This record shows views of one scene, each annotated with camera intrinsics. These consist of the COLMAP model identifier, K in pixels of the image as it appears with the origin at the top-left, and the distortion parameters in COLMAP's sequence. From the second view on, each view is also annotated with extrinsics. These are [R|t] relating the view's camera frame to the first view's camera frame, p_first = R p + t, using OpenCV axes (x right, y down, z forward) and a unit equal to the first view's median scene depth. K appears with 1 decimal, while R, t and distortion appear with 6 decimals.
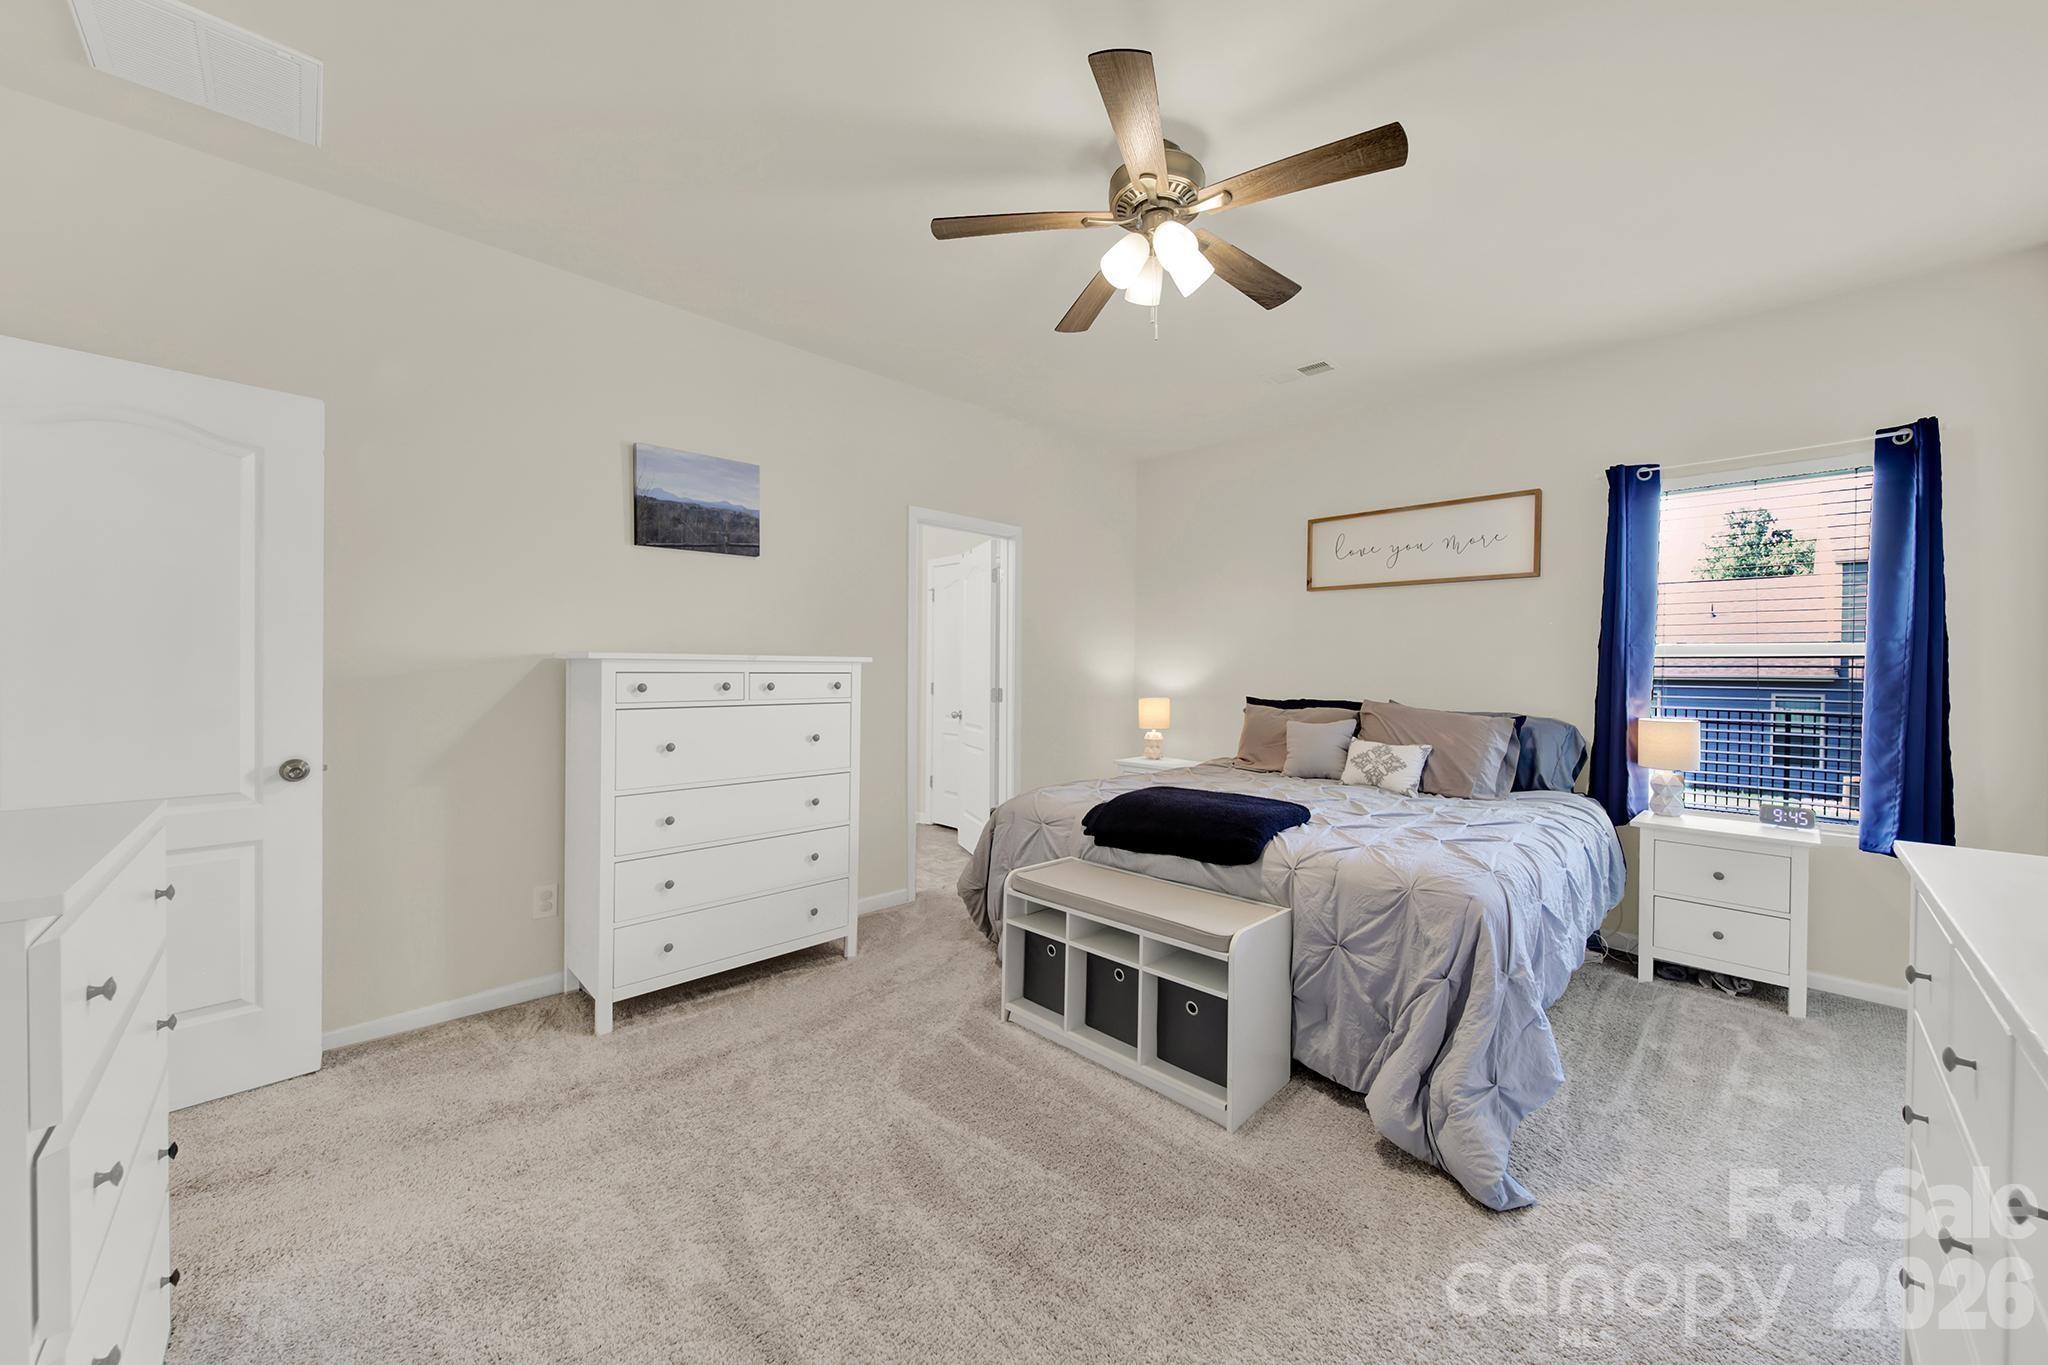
lens RADIAL K [[735.1, 0, 1035.8], [0, 735.1, 685.4], [0, 0, 1]] dist [0.001499, -0.000917]
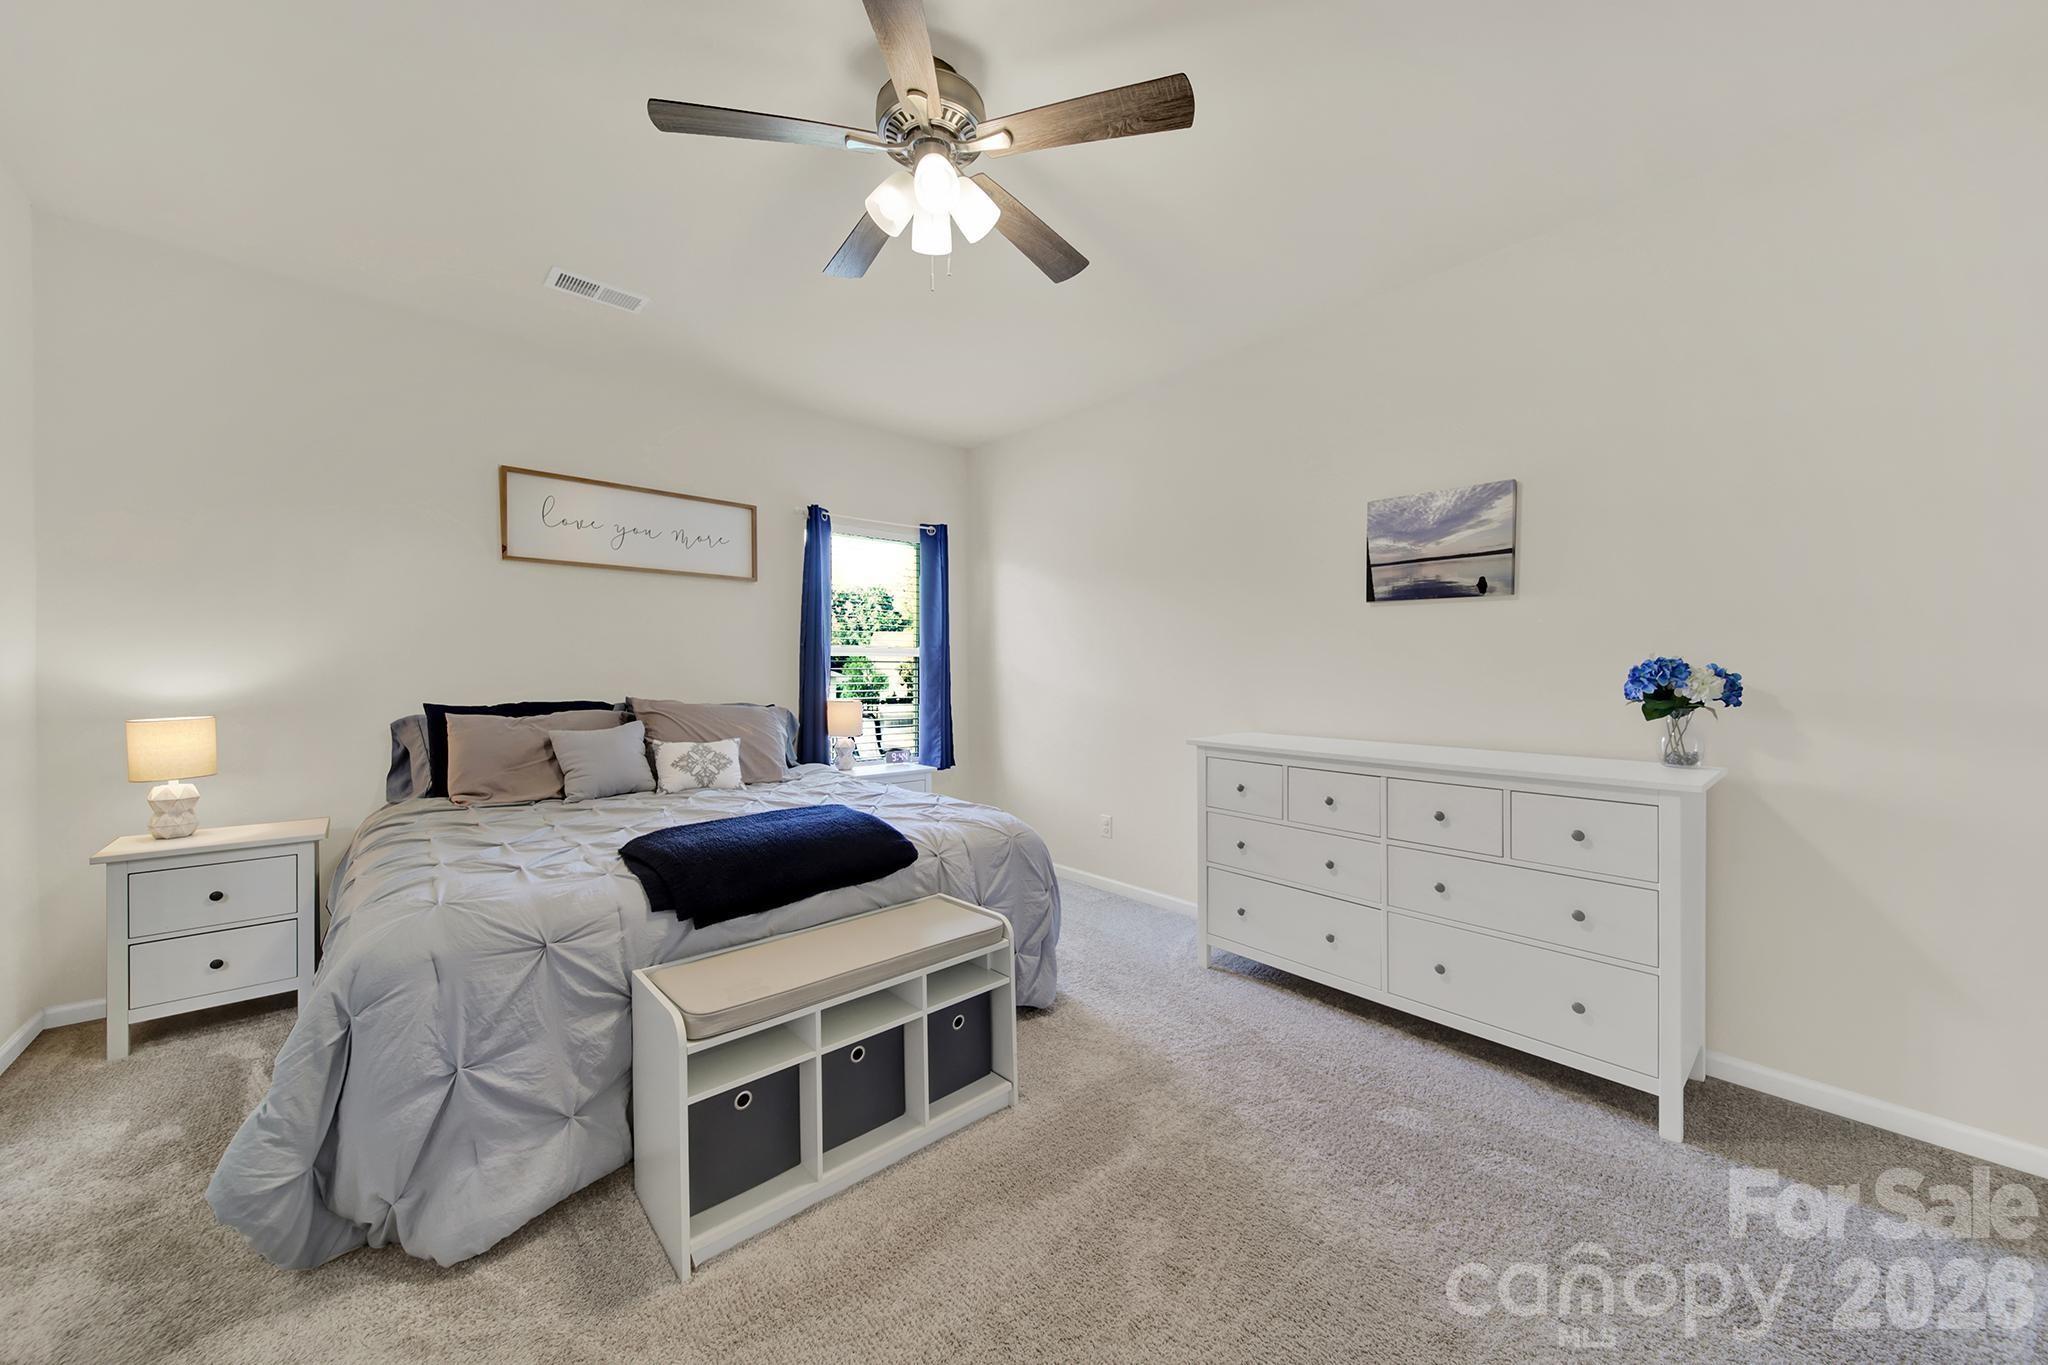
lens RADIAL K [[735.1, 0, 1039.6], [0, 735.1, 668.6], [0, 0, 1]] dist [0.001499, -0.000917]
pose [[0.067621, -0.010726, 0.997653, -0.447837], [0.017398, 0.999803, 0.009569, -0.017129], [-0.997559, 0.016710, 0.067794, 0.505181]]
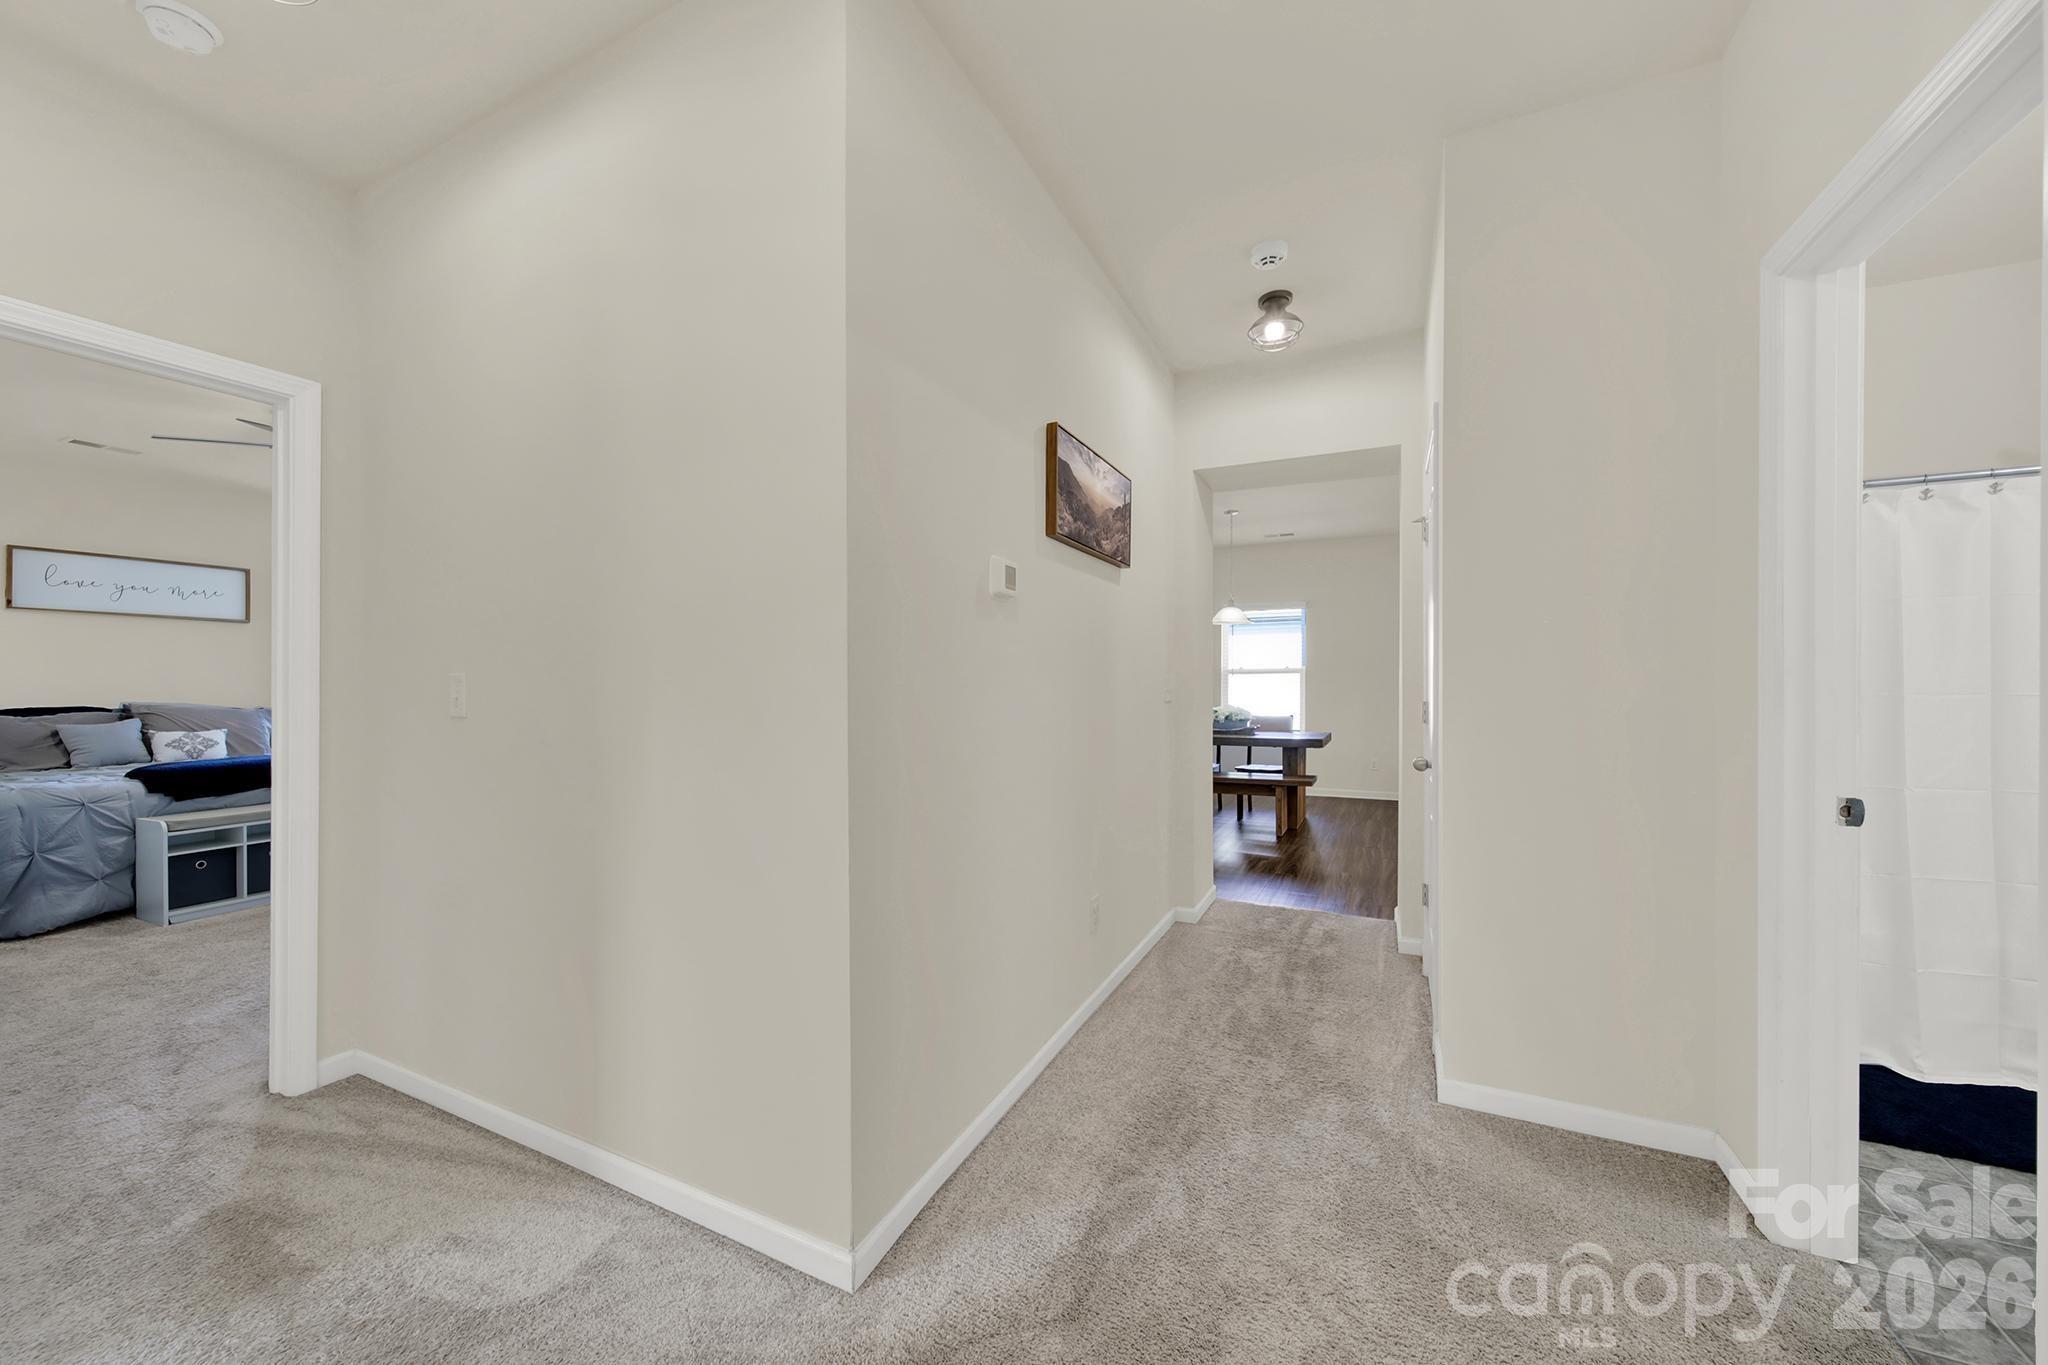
lens RADIAL K [[735.1, 0, 1027.1], [0, 735.1, 668.3], [0, 0, 1]] dist [0.001499, -0.000917]
pose [[-0.318399, 0.009296, 0.947911, -1.466746], [0.021488, 0.999766, -0.002587, -0.006407], [-0.947713, 0.019545, -0.318524, -0.115738]]
